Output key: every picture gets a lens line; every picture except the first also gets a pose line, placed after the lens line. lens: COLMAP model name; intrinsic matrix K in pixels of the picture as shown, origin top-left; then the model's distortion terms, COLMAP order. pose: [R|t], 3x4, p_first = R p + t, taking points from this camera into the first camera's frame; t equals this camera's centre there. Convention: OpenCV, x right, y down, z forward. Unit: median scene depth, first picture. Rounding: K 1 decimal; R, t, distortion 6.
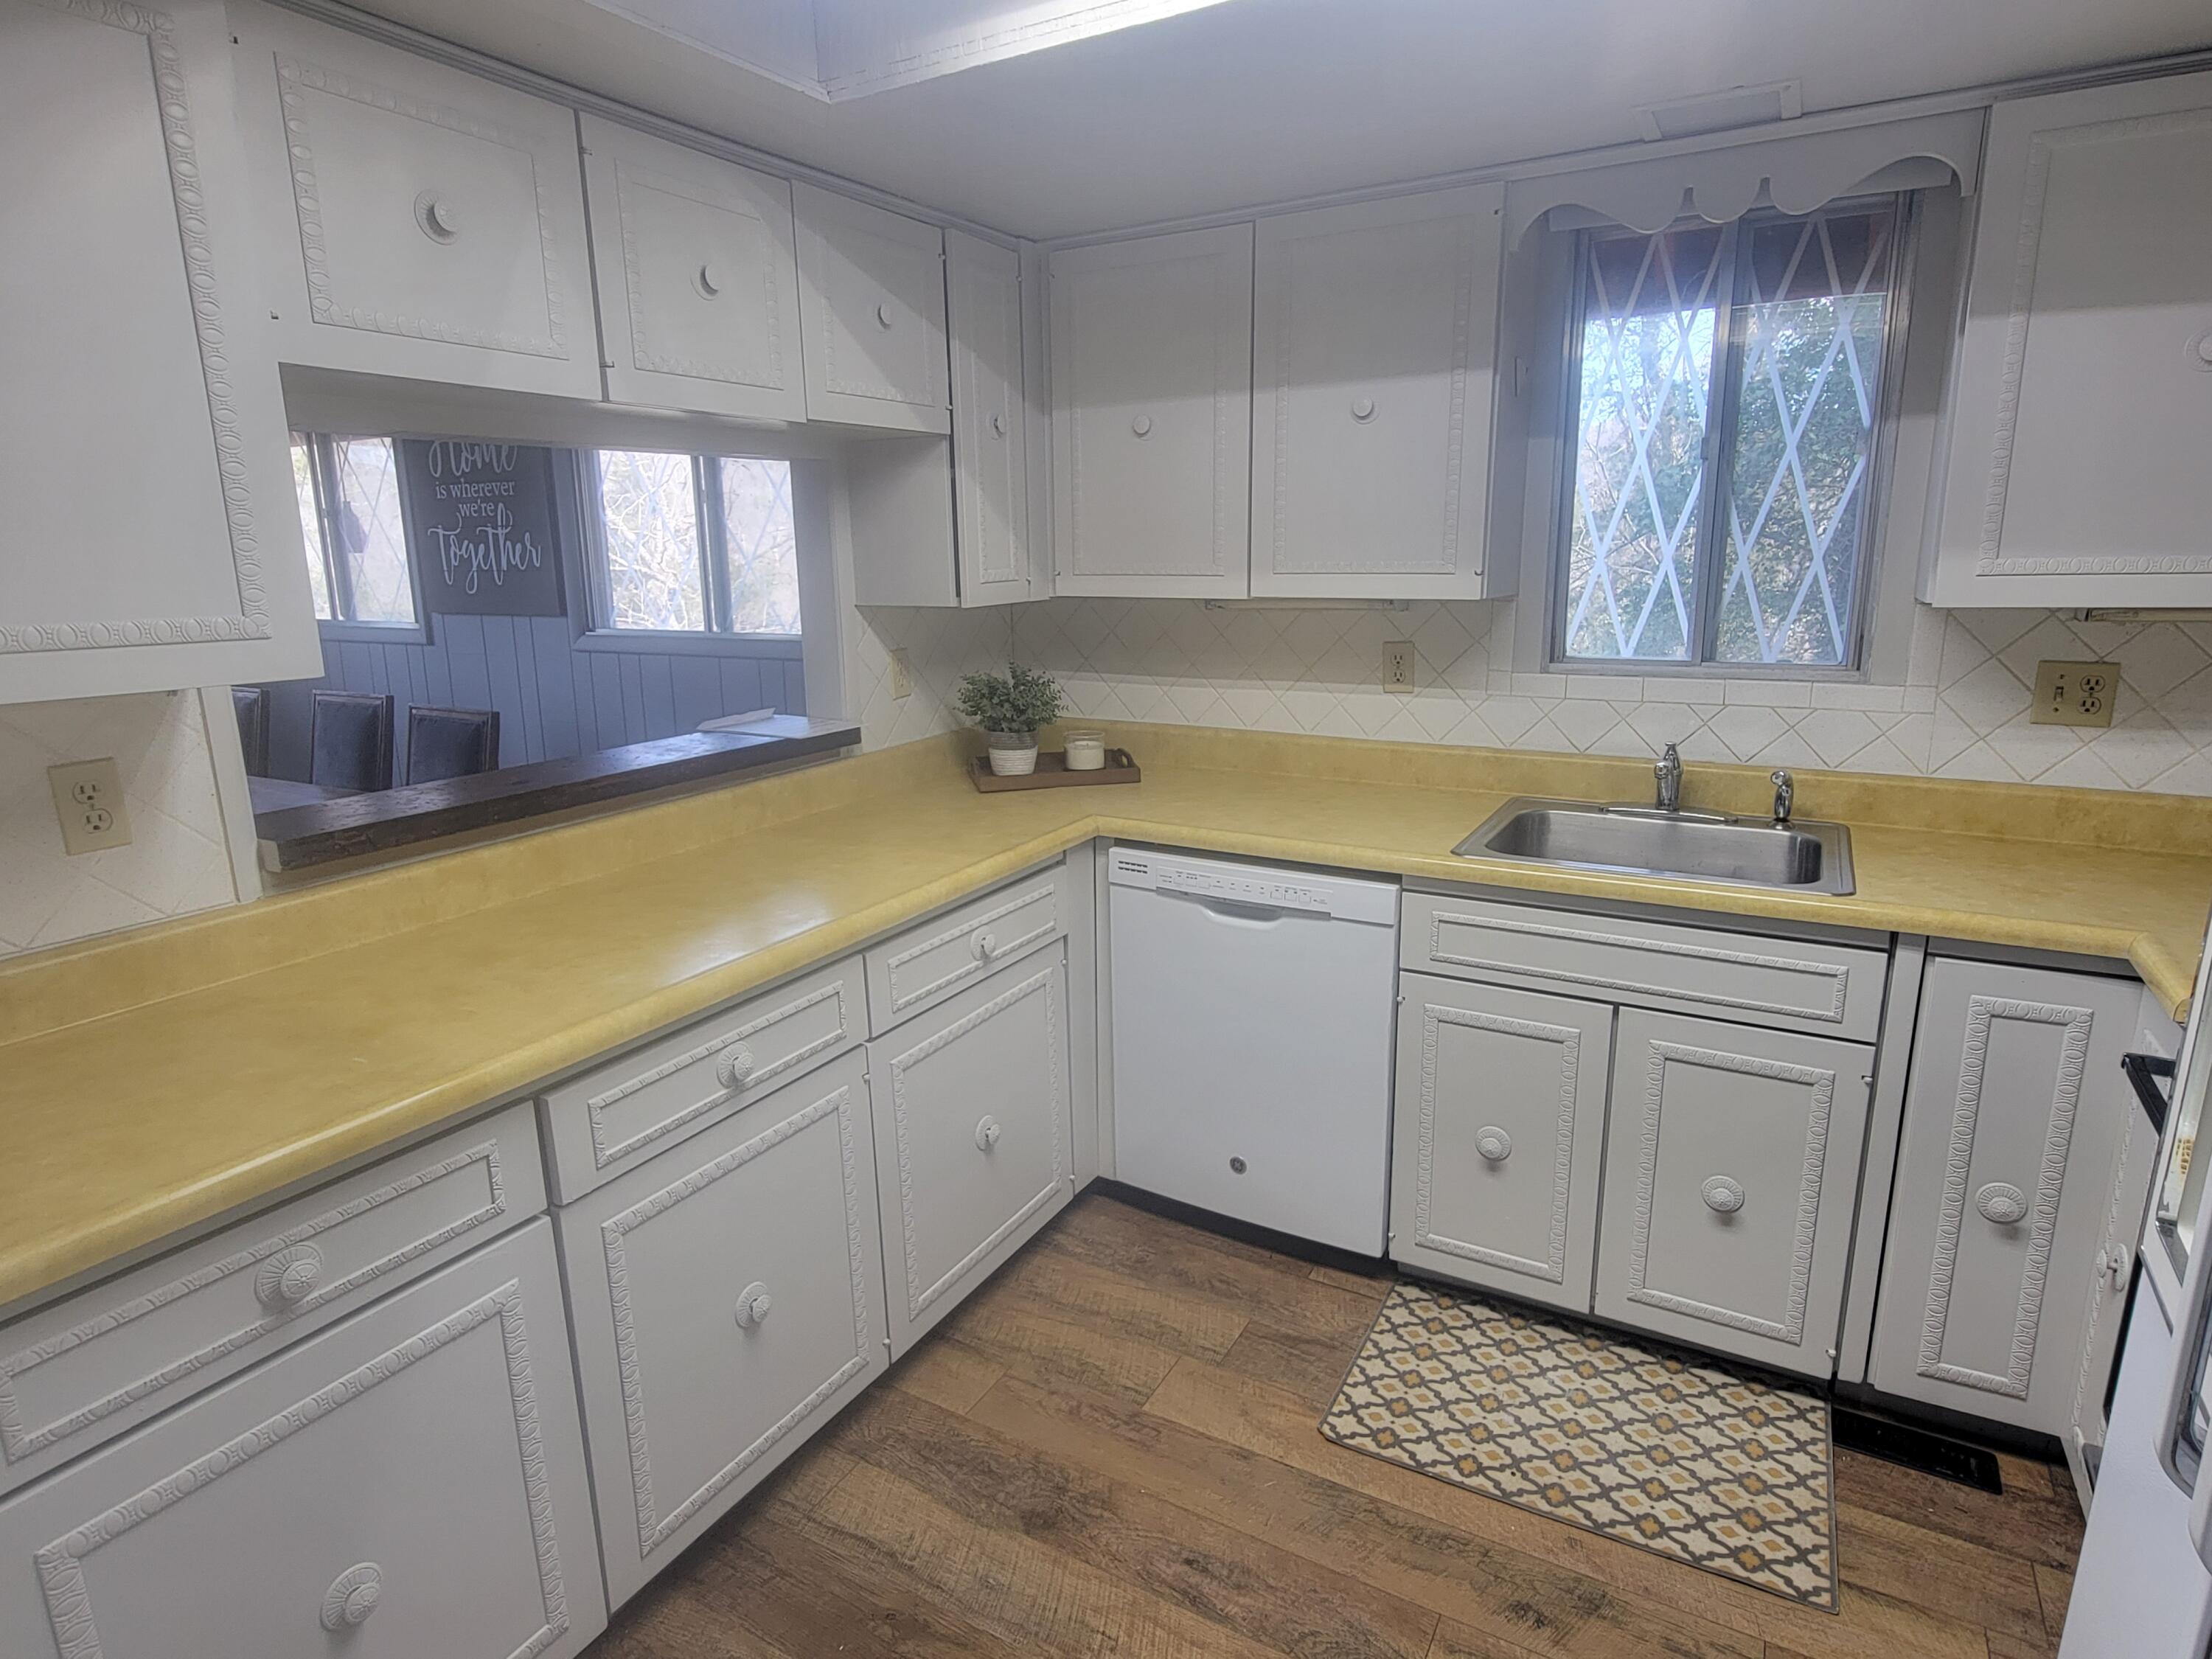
lens RADIAL K [[1201.4, 0, 1115.3], [0, 1201.4, 821.9], [0, 0, 1]] dist [-0.005224, 0.000808]
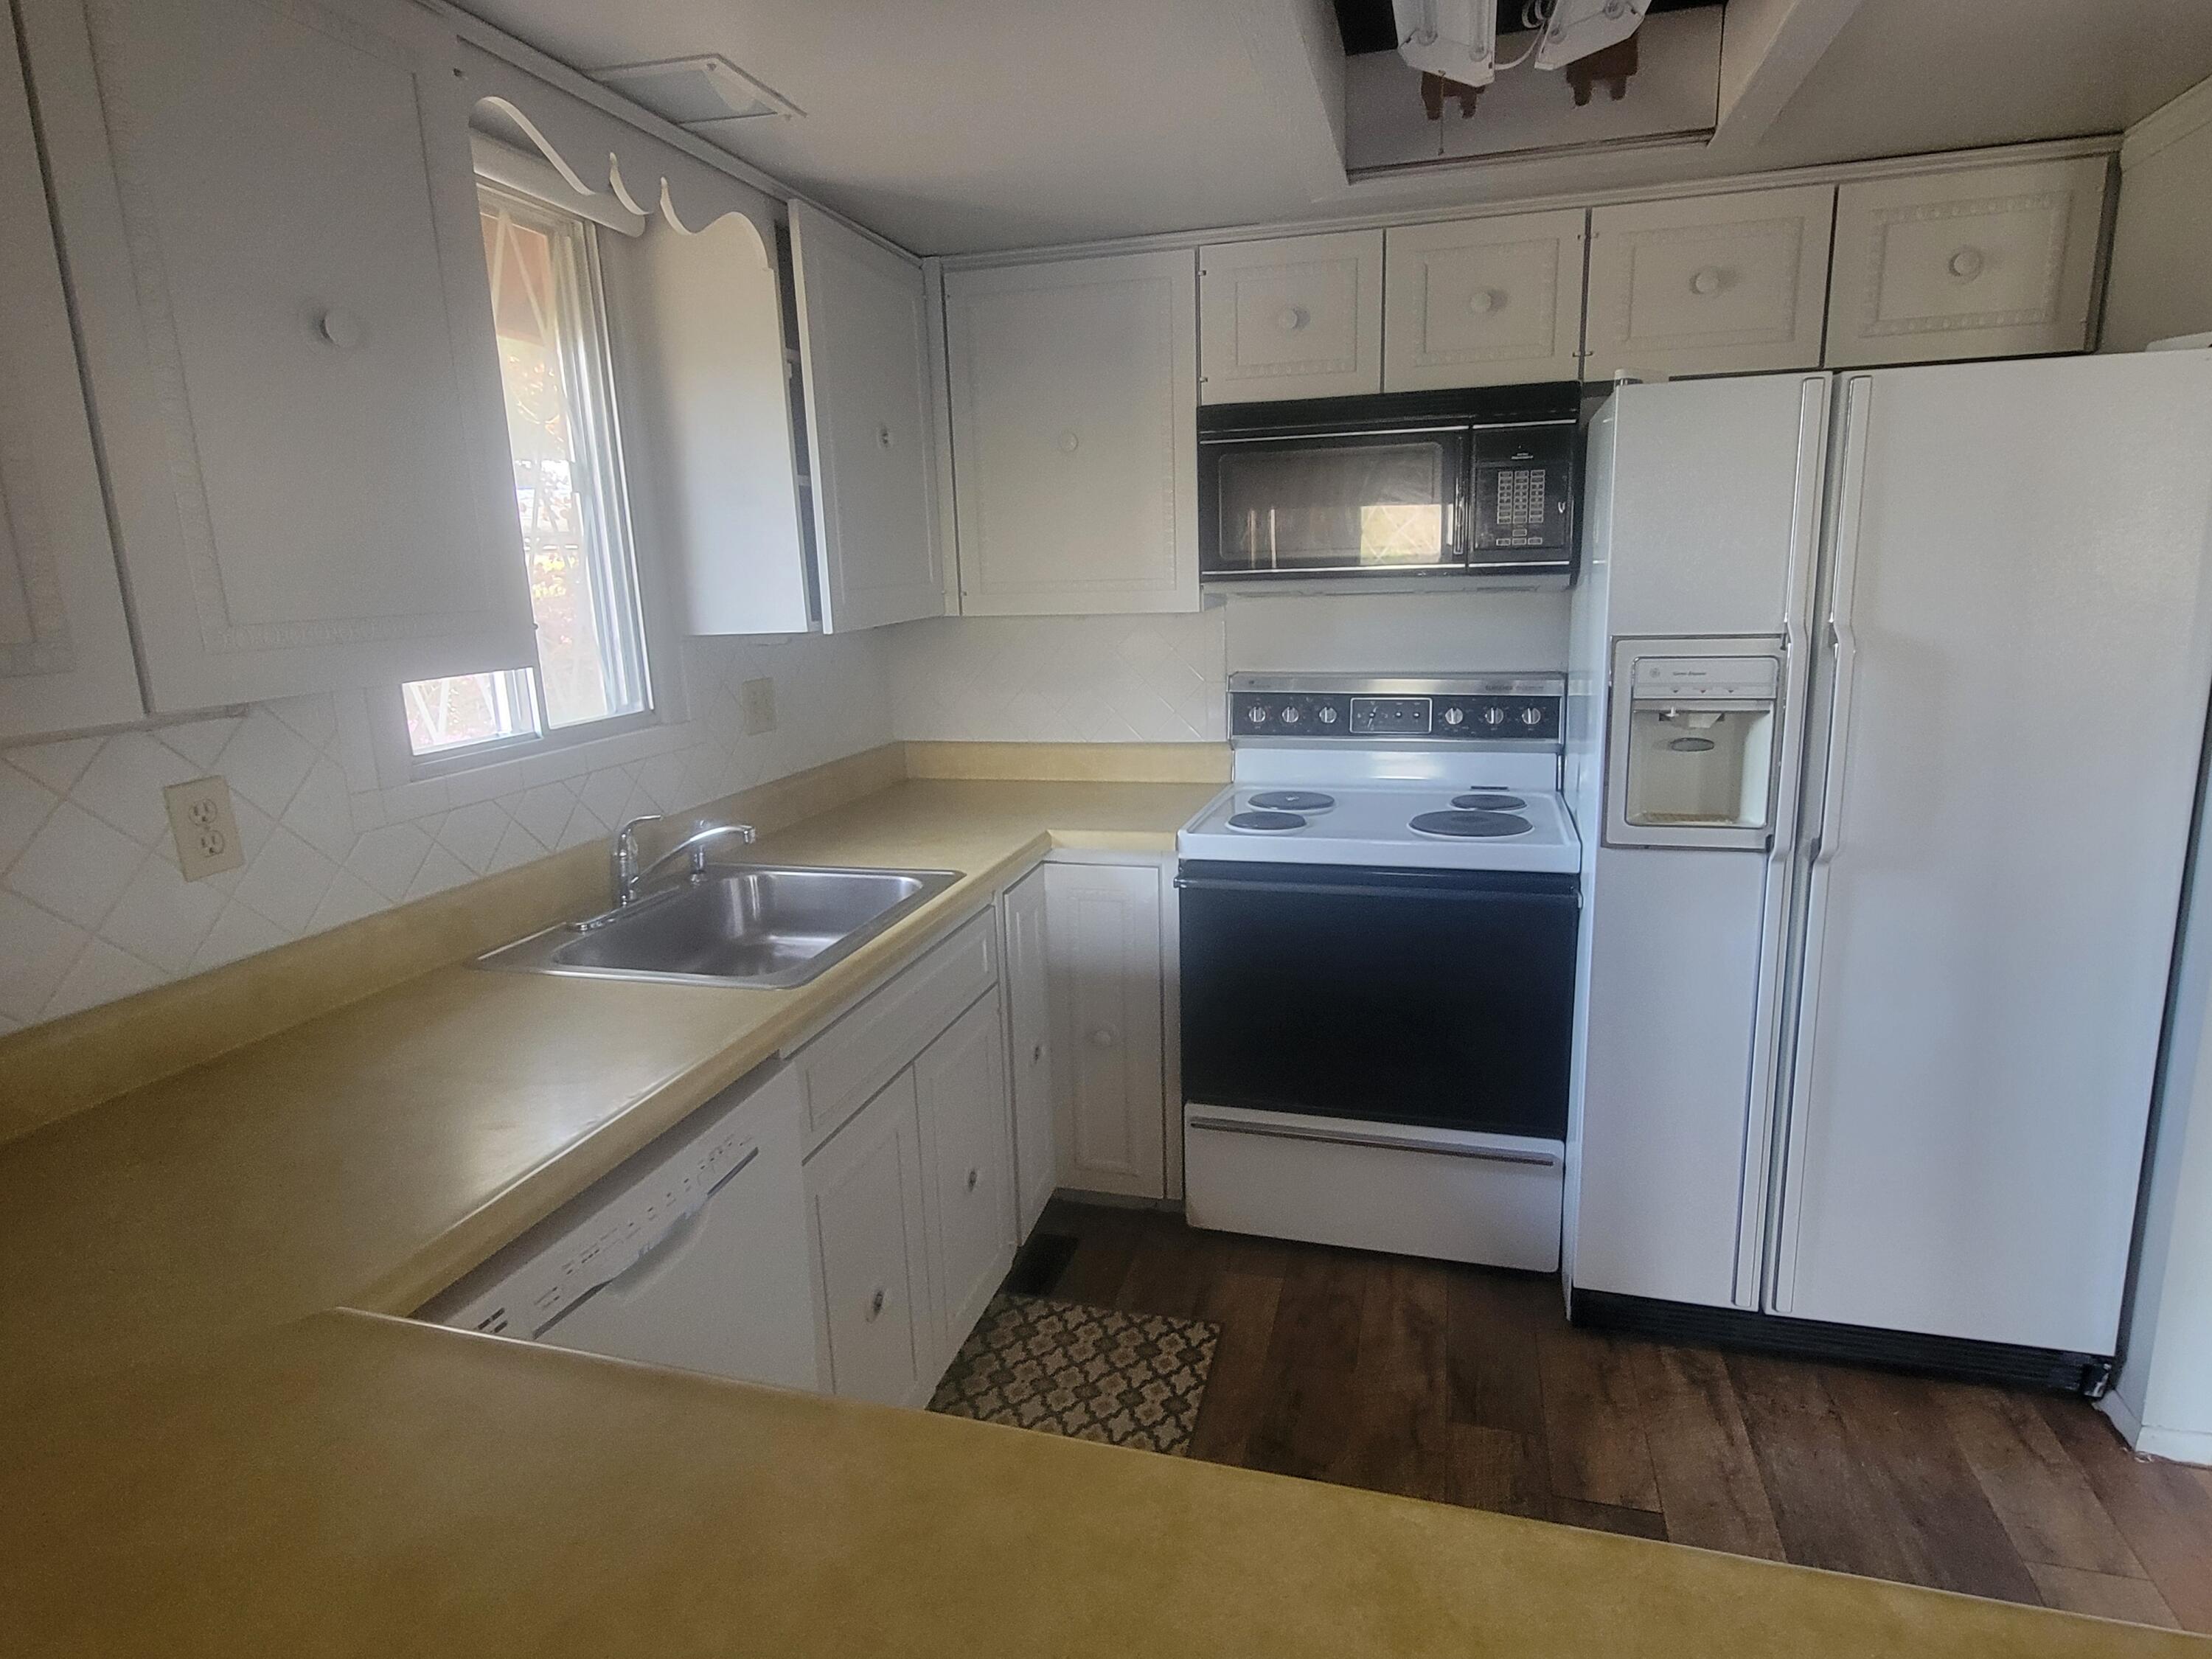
lens RADIAL K [[1201.4, 0, 1115.3], [0, 1201.4, 821.9], [0, 0, 1]] dist [-0.005224, 0.000808]
pose [[-0.238988, -0.178038, 0.954561, -0.462715], [0.253798, 0.937422, 0.238383, -0.197286], [-0.937268, 0.299236, -0.178847, 0.920171]]
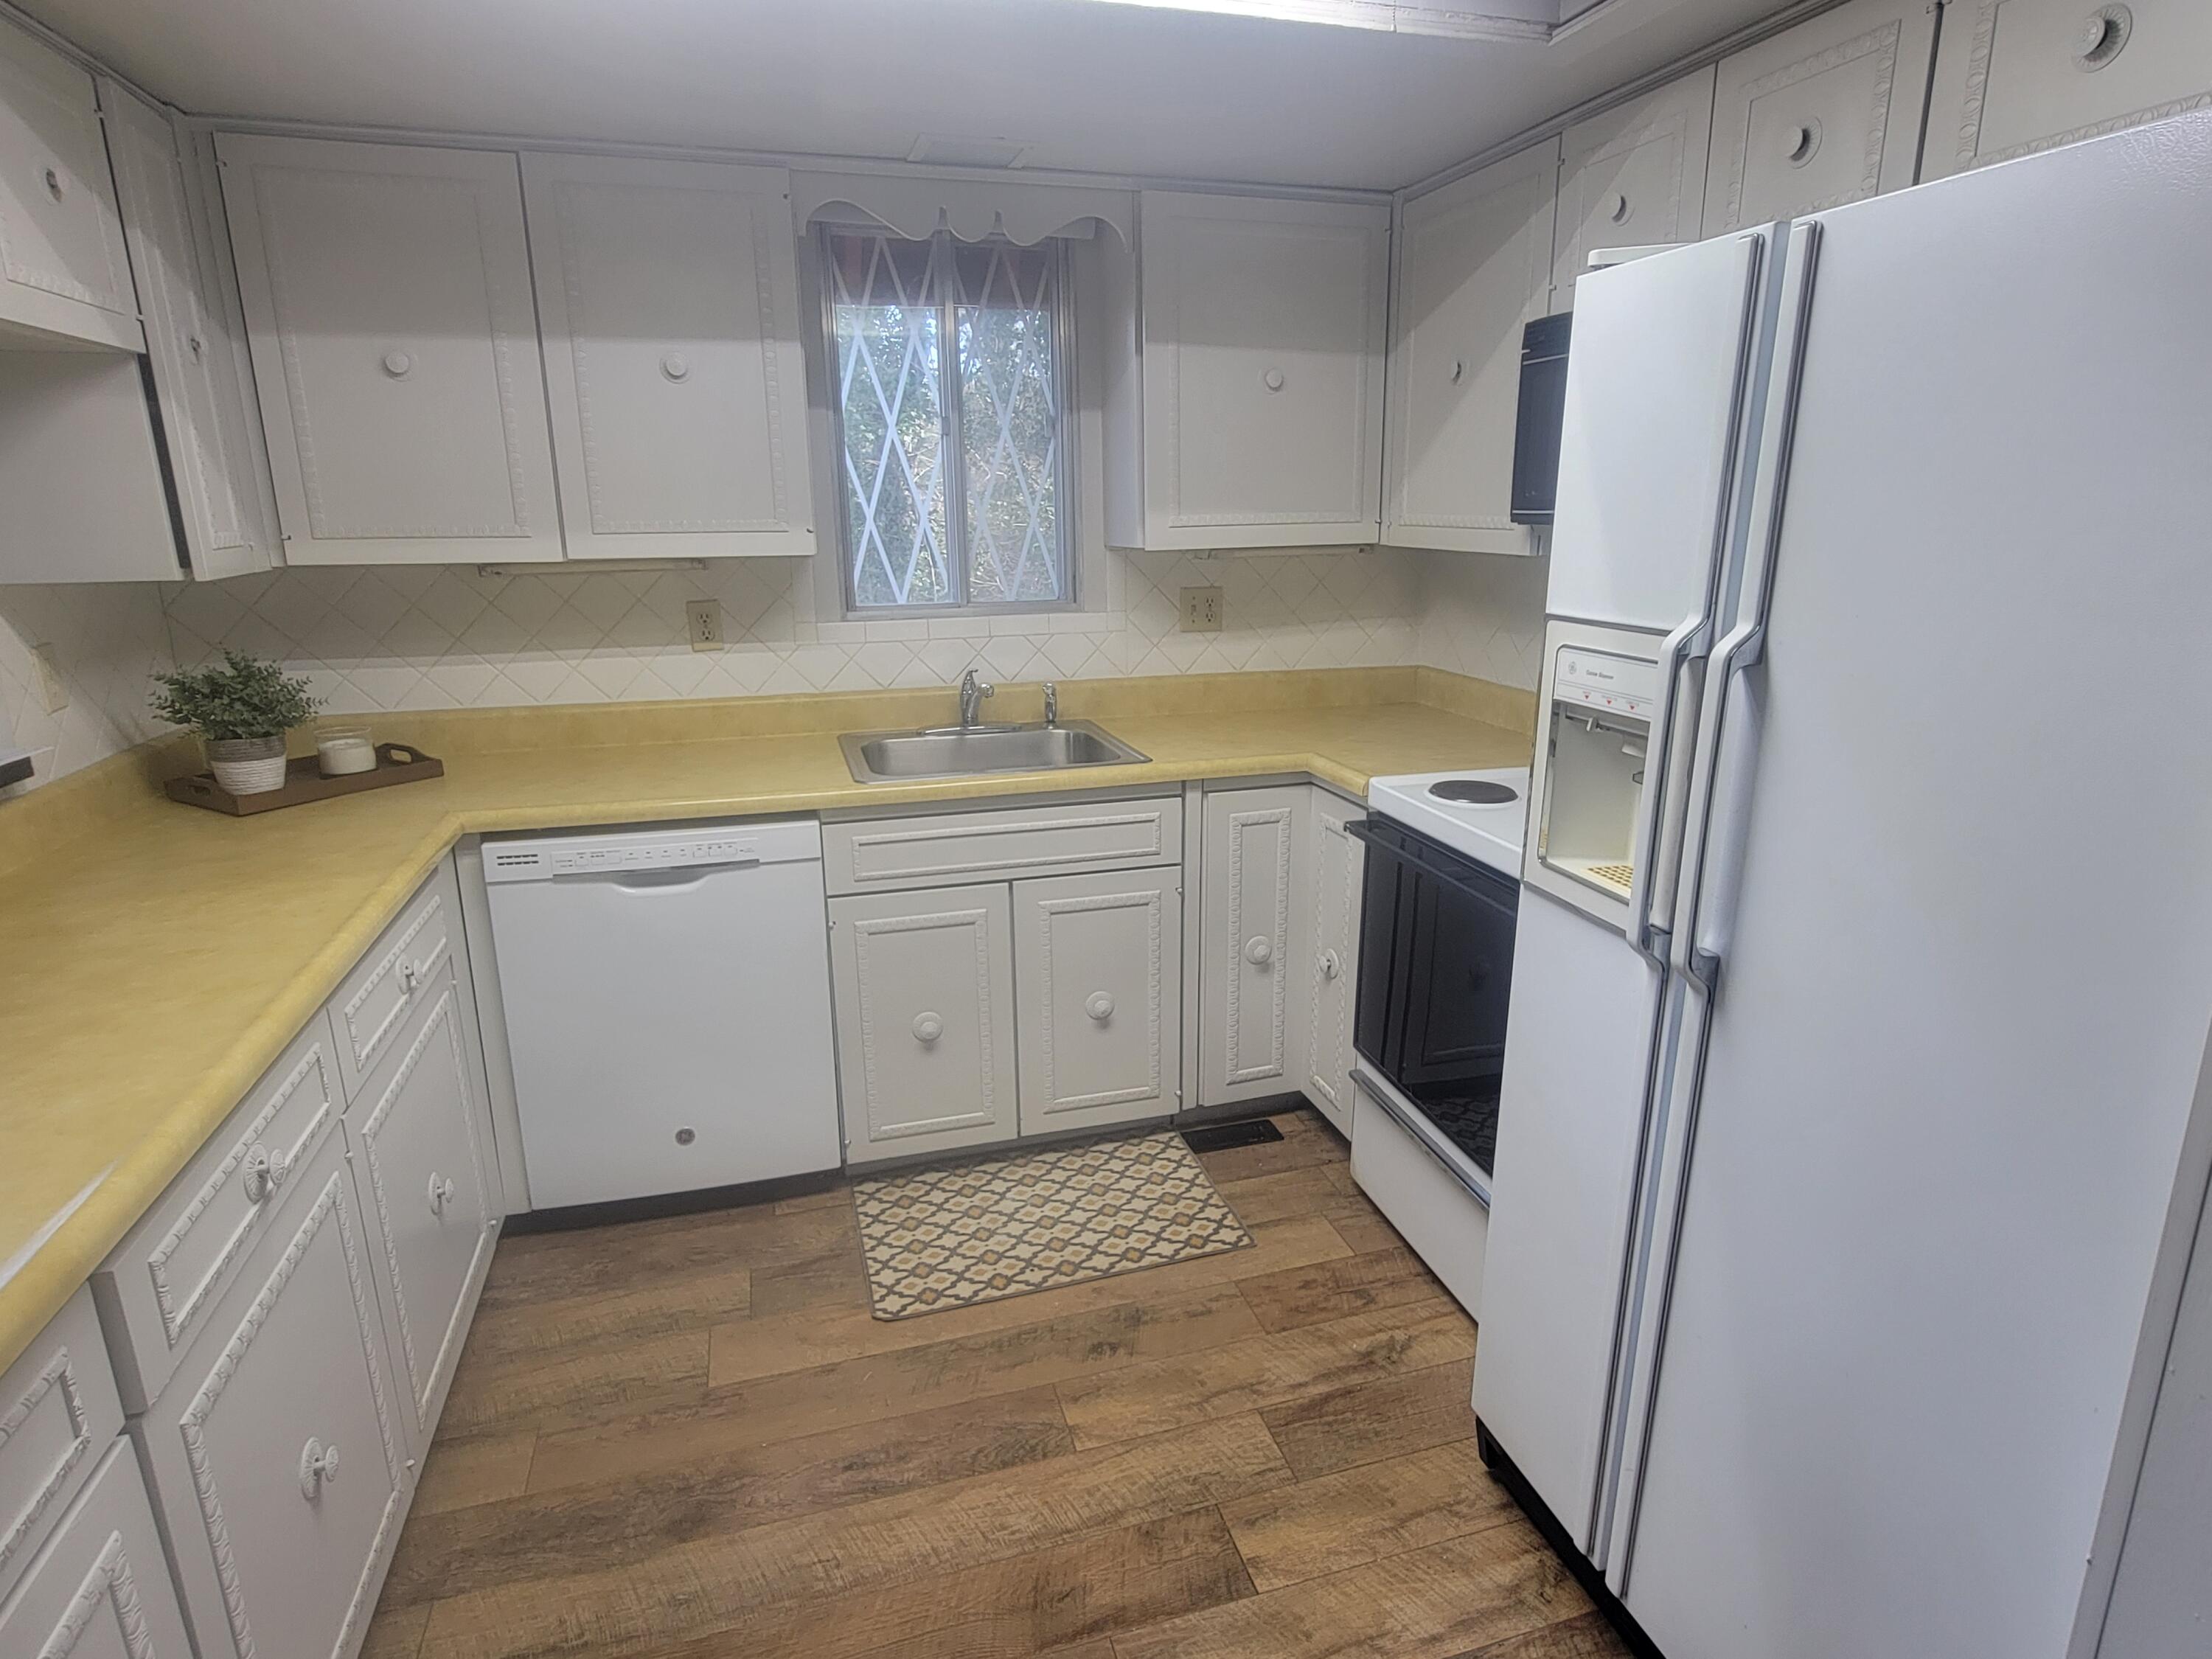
lens RADIAL K [[1201.4, 0, 1115.3], [0, 1201.4, 821.9], [0, 0, 1]] dist [-0.005224, 0.000808]
pose [[0.695703, -0.174902, 0.696711, -0.338084], [0.159228, 0.983325, 0.087856, 0.001917], [-0.700459, 0.049814, 0.711952, 0.044784]]
